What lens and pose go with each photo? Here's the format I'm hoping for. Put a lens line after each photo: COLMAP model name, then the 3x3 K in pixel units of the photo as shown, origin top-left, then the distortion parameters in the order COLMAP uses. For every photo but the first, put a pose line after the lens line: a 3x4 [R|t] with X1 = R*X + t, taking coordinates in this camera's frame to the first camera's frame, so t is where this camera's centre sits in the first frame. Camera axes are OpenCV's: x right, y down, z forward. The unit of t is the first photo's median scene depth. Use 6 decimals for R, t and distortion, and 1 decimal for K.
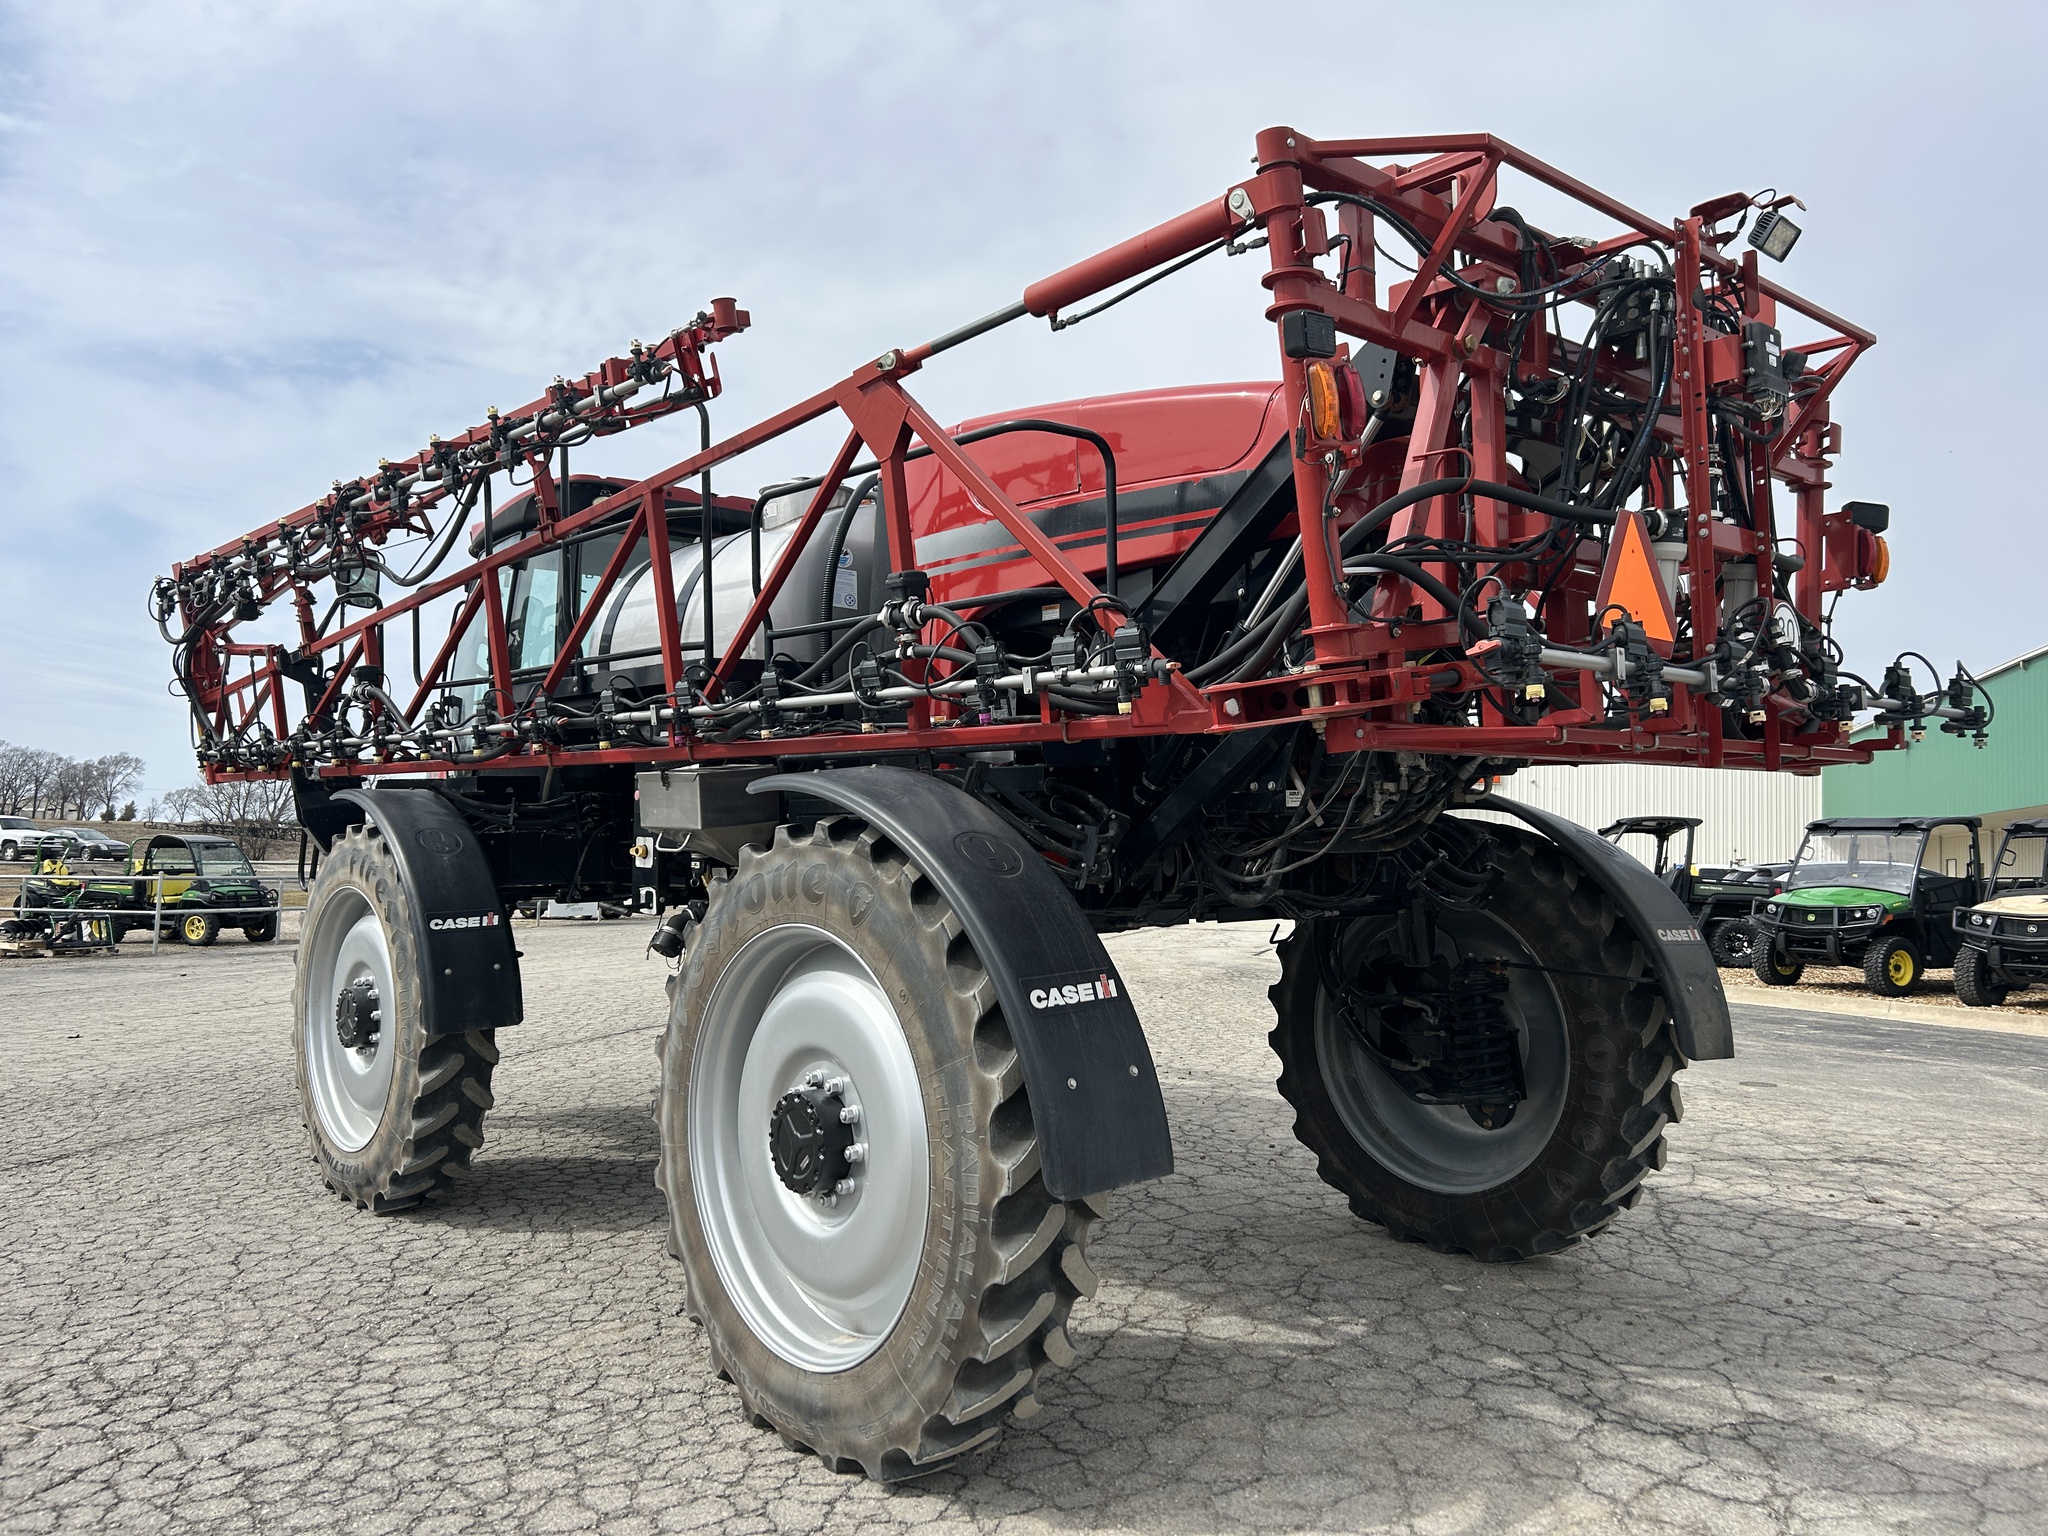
lens RADIAL K [[1545.1, 0, 1025.7], [0, 1545.1, 834.4], [0, 0, 1]] dist [0.065273, -0.069746]
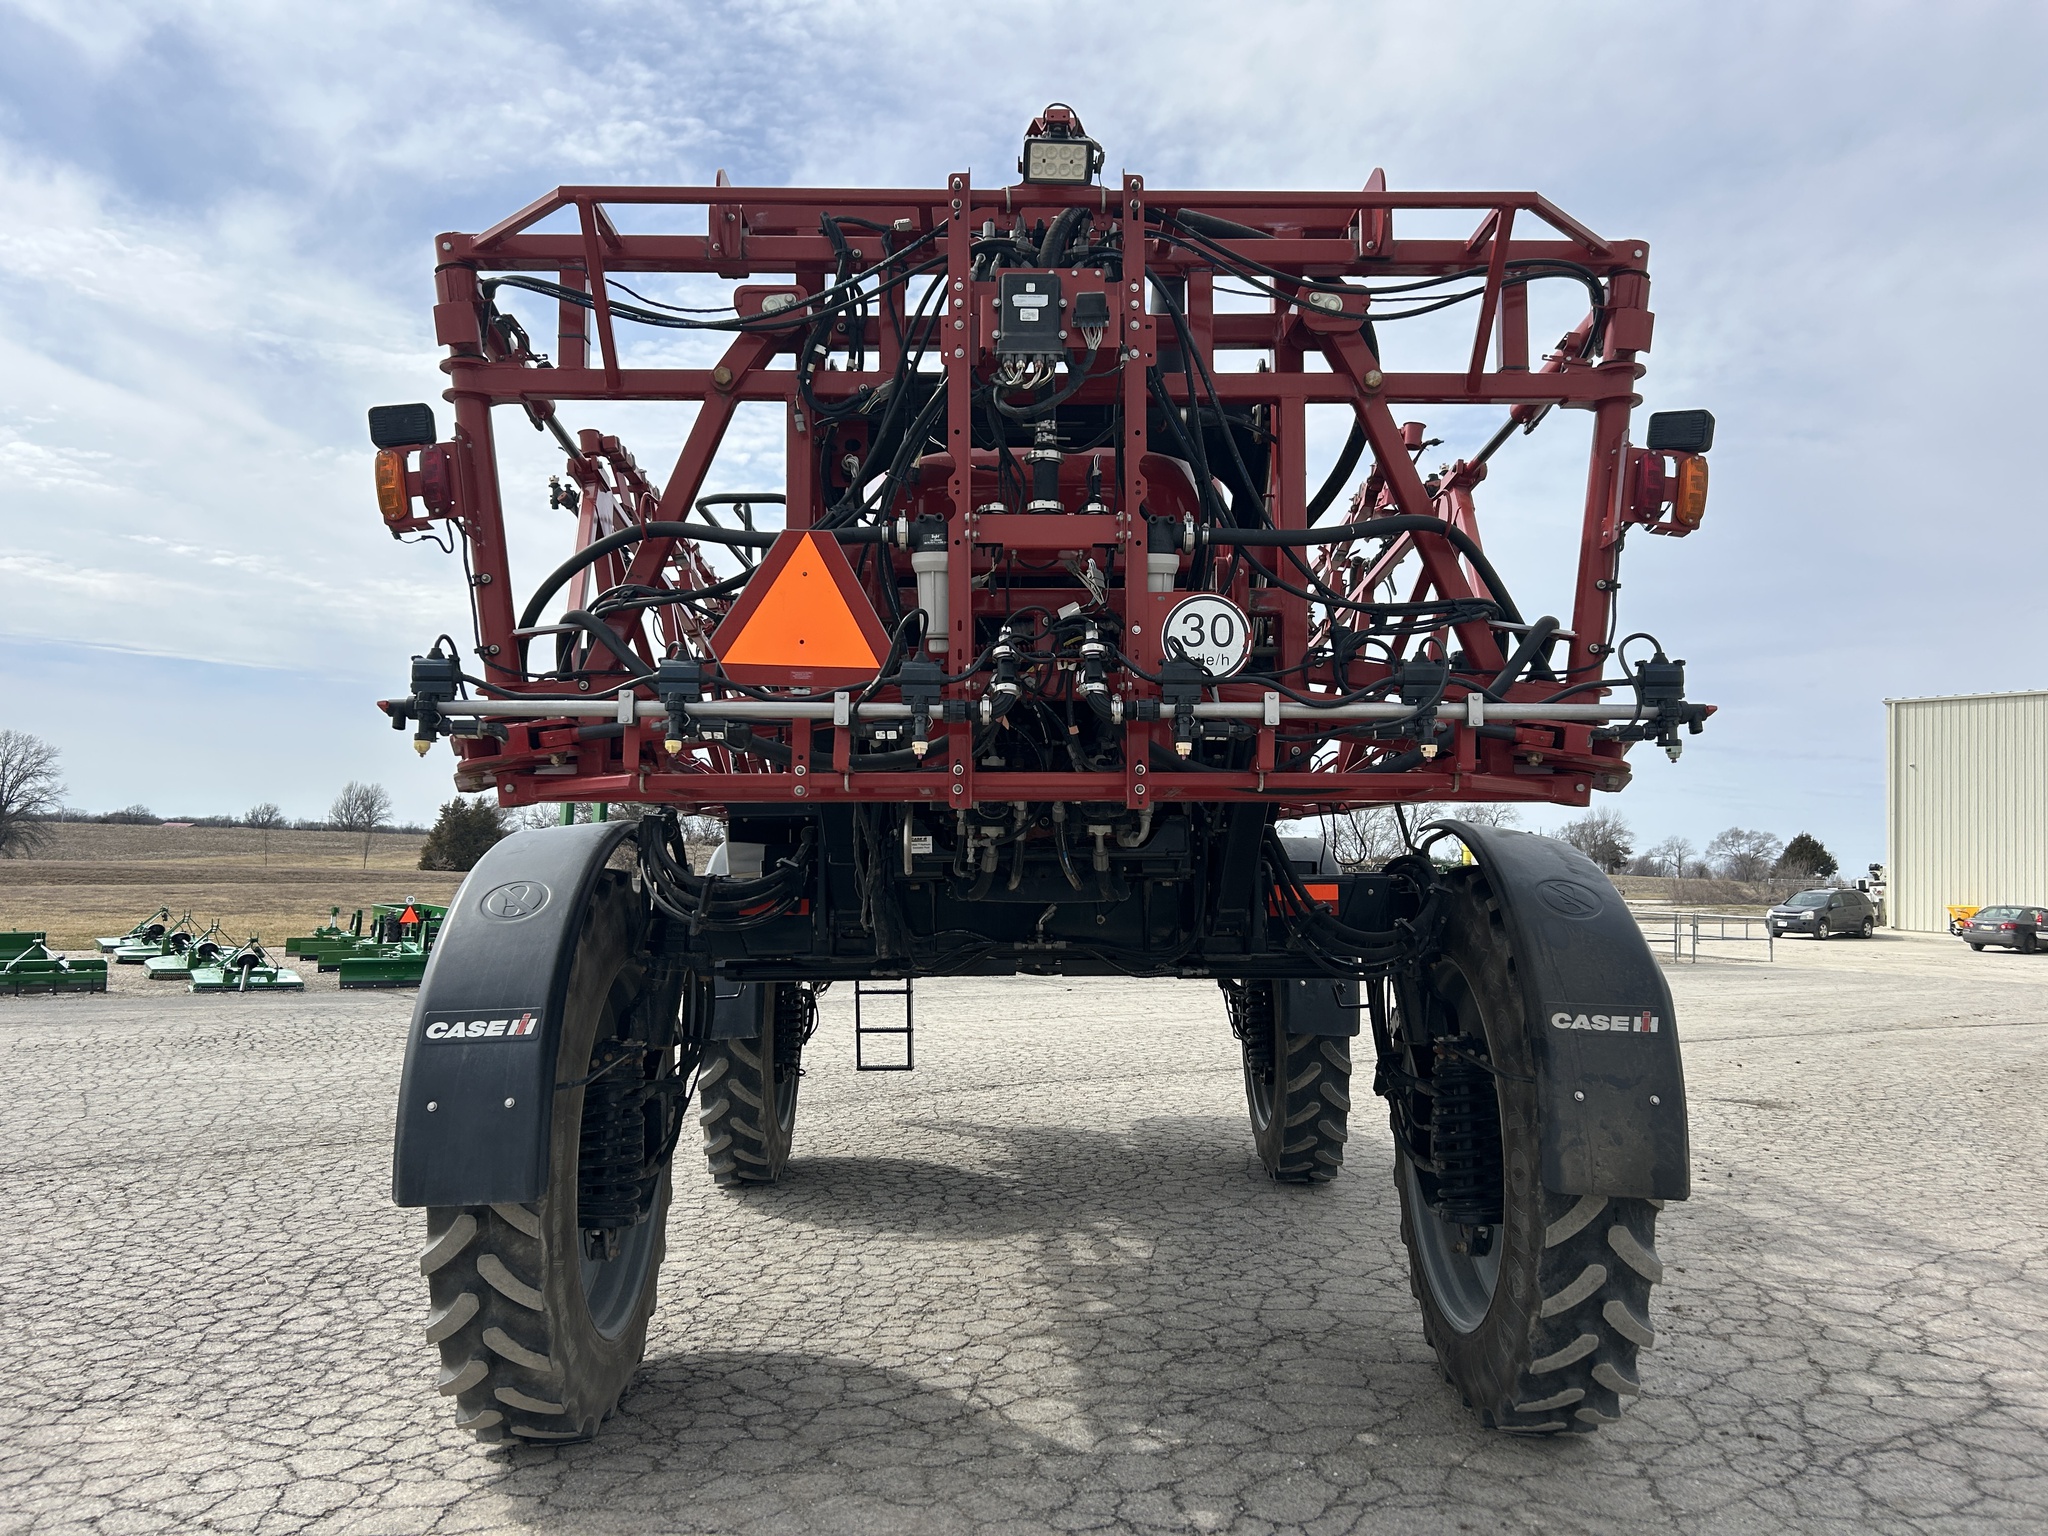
lens RADIAL K [[1545.1, 0, 1025.7], [0, 1545.1, 834.4], [0, 0, 1]] dist [0.065273, -0.069746]
pose [[0.765378, -0.013476, -0.643440, 0.774683], [-0.004106, 0.999658, -0.025821, -0.004814], [0.643568, 0.022404, 0.765061, 0.291089]]
